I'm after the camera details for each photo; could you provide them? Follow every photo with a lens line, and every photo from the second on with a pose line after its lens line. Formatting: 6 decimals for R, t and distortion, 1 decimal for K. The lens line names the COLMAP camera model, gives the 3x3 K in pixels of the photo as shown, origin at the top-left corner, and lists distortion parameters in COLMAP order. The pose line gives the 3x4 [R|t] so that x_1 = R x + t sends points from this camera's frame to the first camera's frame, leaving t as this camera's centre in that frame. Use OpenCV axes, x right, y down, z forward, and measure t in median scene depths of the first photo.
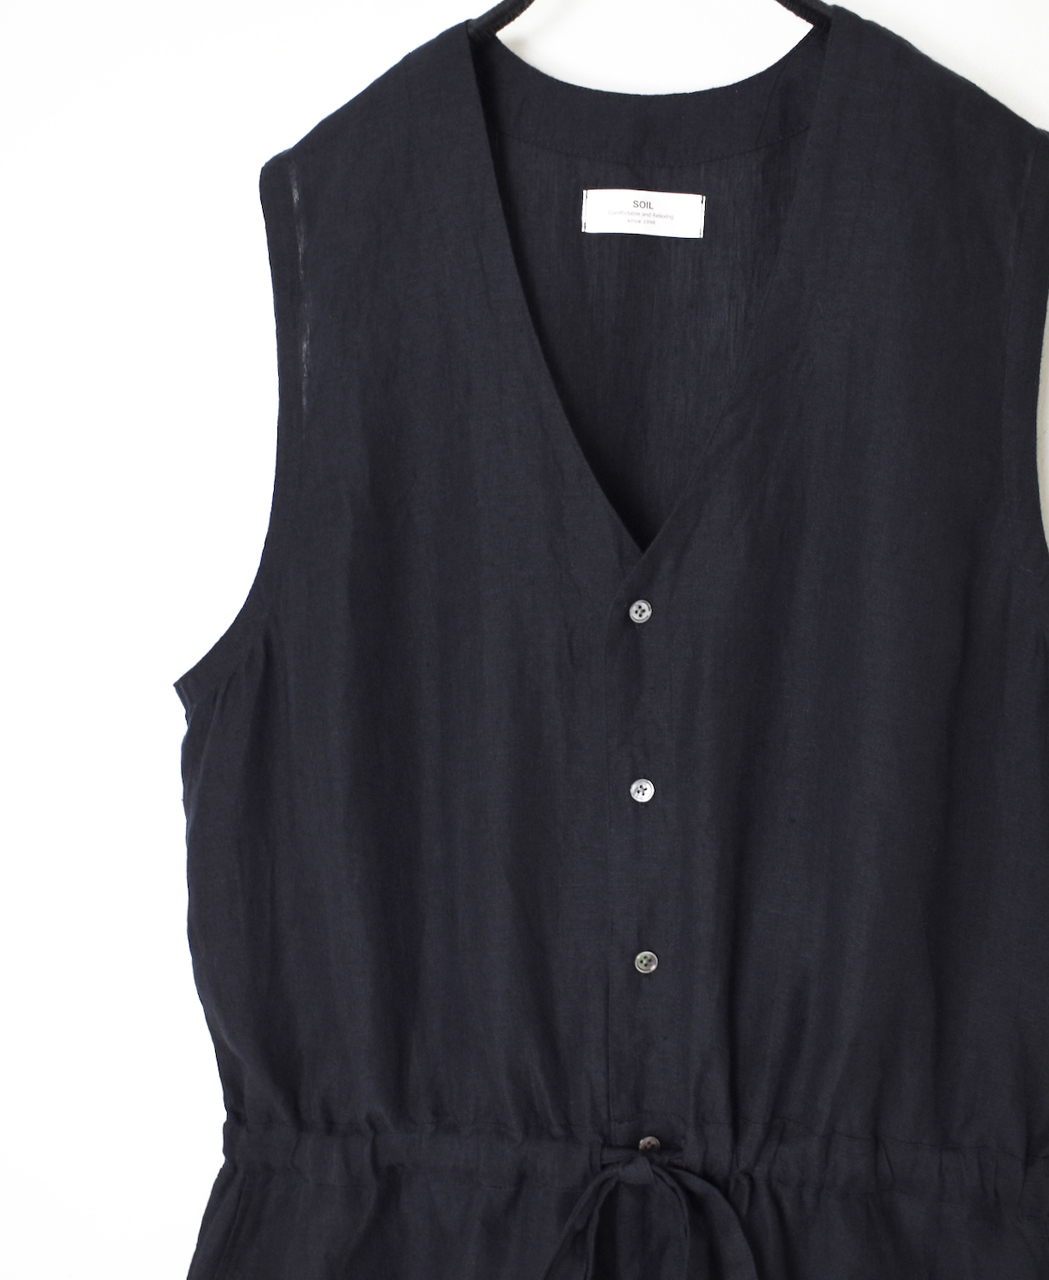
lens RADIAL K [[1553.1, 0, 524.5], [0, 1553.1, 640.0], [0, 0, 1]] dist [-0.083398, -0.015047]
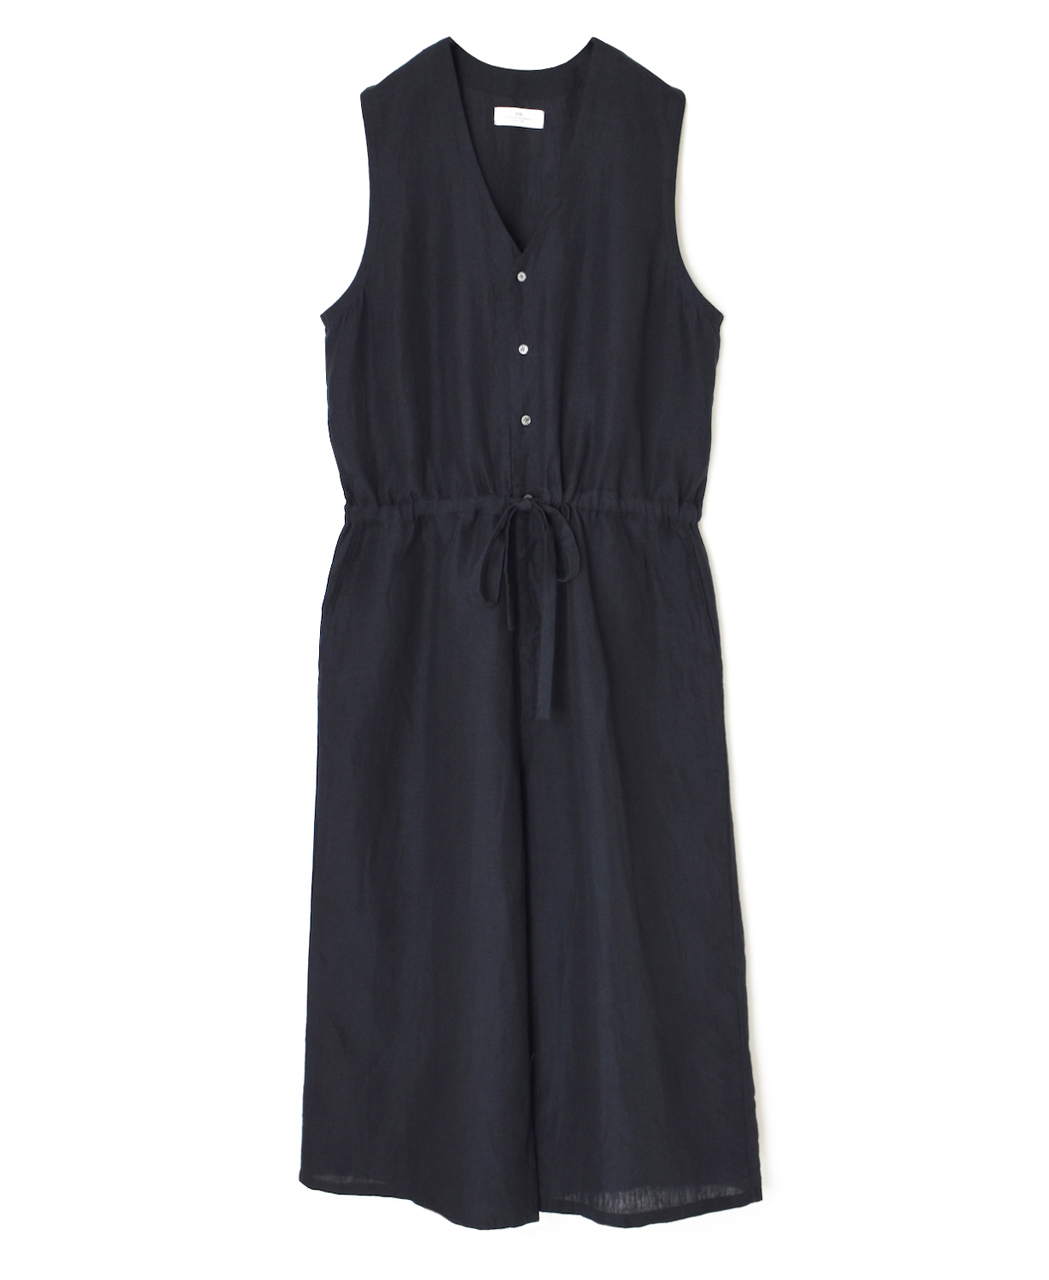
lens RADIAL K [[1511.0, 0, 524.5], [0, 1511.0, 640.0], [0, 0, 1]] dist [-0.068516, -0.034640]
pose [[0.986585, -0.024900, 0.161337, -0.322263], [0.019338, 0.999166, 0.035954, 0.472918], [-0.162098, -0.032352, 0.986244, -1.393696]]
